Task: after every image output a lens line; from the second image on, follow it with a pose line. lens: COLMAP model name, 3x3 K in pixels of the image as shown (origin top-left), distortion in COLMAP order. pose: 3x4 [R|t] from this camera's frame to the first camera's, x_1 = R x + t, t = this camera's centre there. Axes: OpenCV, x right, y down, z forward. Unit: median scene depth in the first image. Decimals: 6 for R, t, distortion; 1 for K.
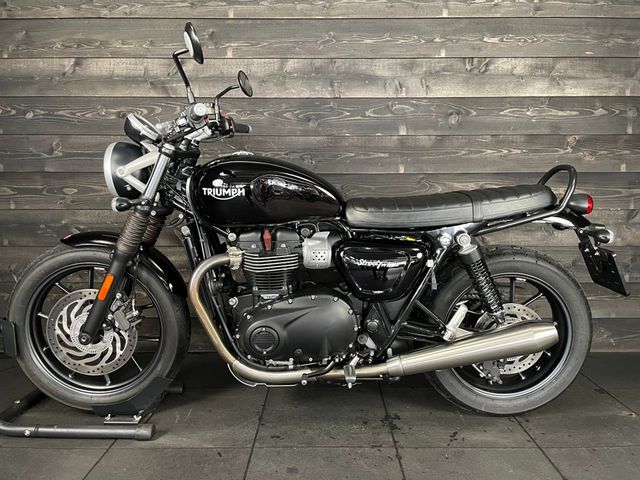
lens RADIAL K [[491.7, 0, 324.3], [0, 491.7, 235.4], [0, 0, 1]] dist [0.074170, -0.102158]
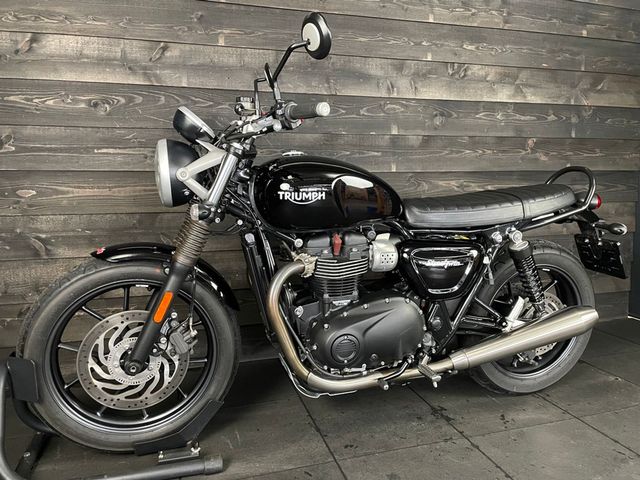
lens RADIAL K [[491.7, 0, 325.1], [0, 491.7, 237.0], [0, 0, 1]] dist [0.074170, -0.102158]
pose [[0.955100, -0.038965, 0.293711, -0.401007], [0.033398, 0.999155, 0.023950, -0.028022], [-0.294396, -0.013065, 0.955594, 0.086258]]
